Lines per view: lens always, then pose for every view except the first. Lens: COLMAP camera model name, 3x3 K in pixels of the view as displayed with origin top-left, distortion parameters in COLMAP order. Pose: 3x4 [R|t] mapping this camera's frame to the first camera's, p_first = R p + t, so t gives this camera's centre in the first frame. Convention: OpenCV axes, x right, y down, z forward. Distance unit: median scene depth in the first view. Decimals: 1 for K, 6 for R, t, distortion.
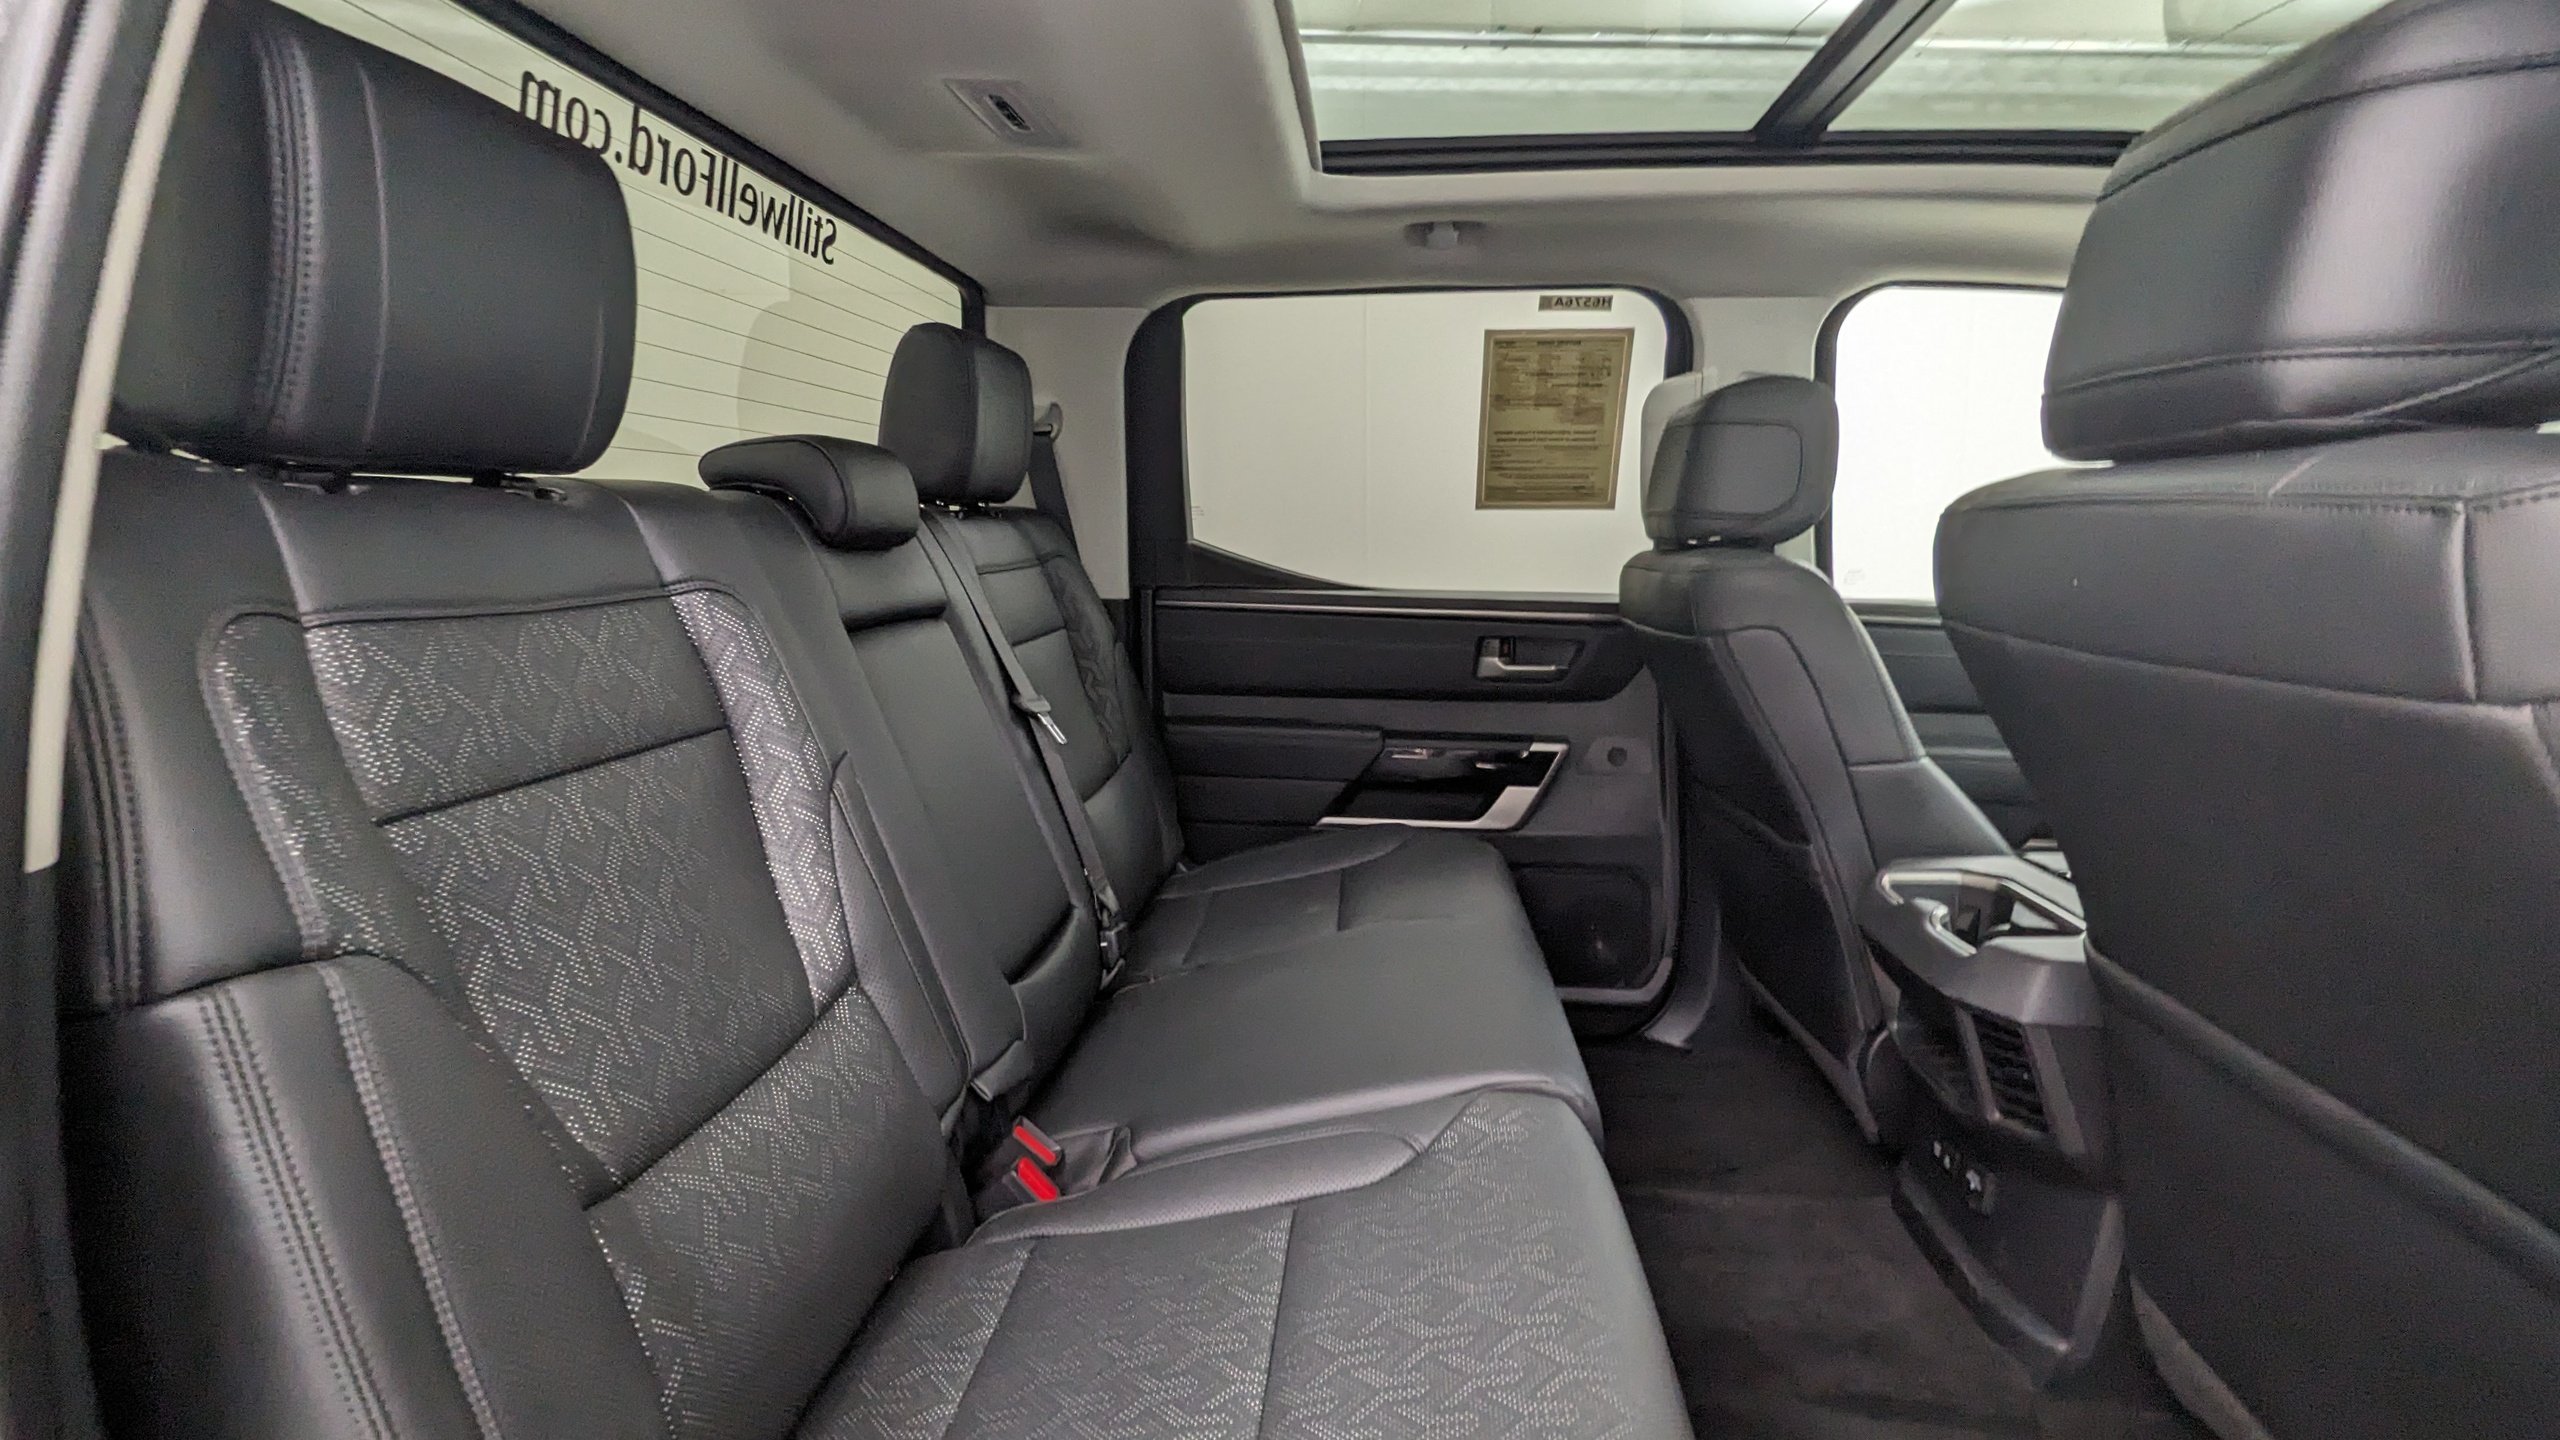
lens RADIAL K [[1243.2, 0, 1284.7], [0, 1243.2, 720.5], [0, 0, 1]] dist [0.003980, -0.000859]
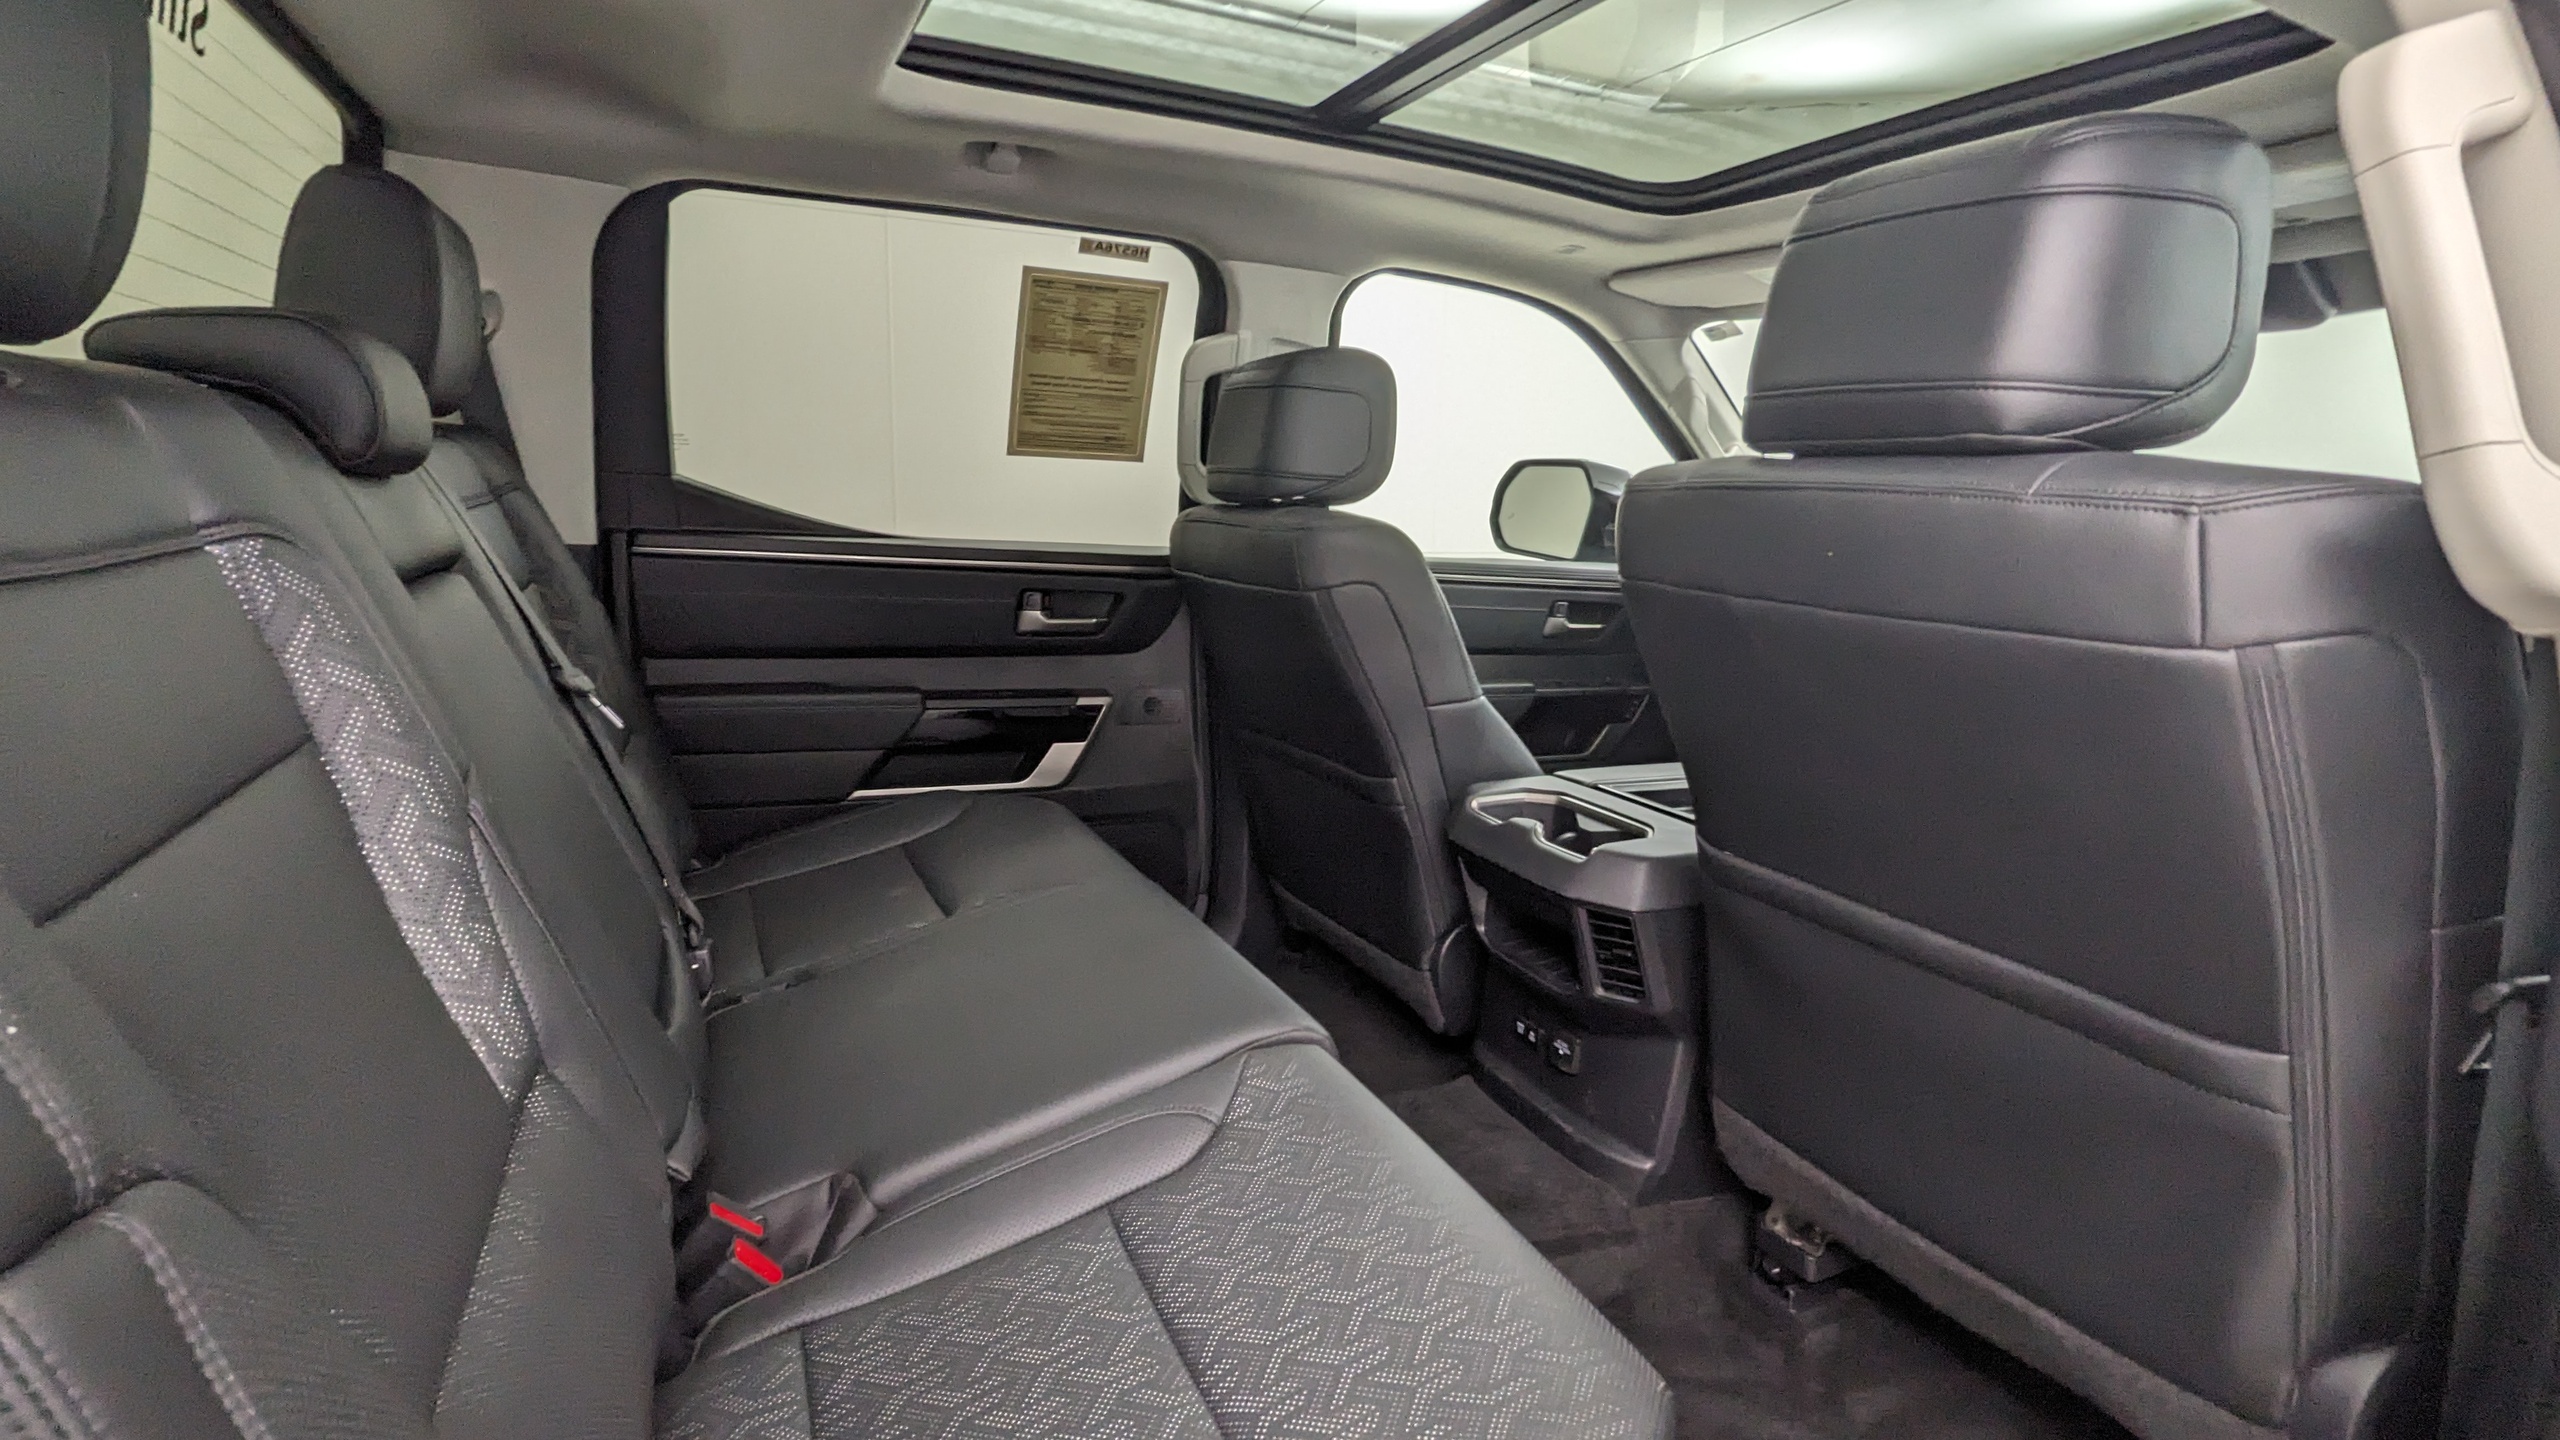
lens RADIAL K [[1243.2, 0, 1284.7], [0, 1243.2, 720.5], [0, 0, 1]] dist [0.003980, -0.000859]
pose [[0.864411, -0.057446, 0.499493, -0.211994], [0.035654, 0.997954, 0.053071, -0.014095], [-0.501520, -0.028067, 0.864691, 0.090231]]
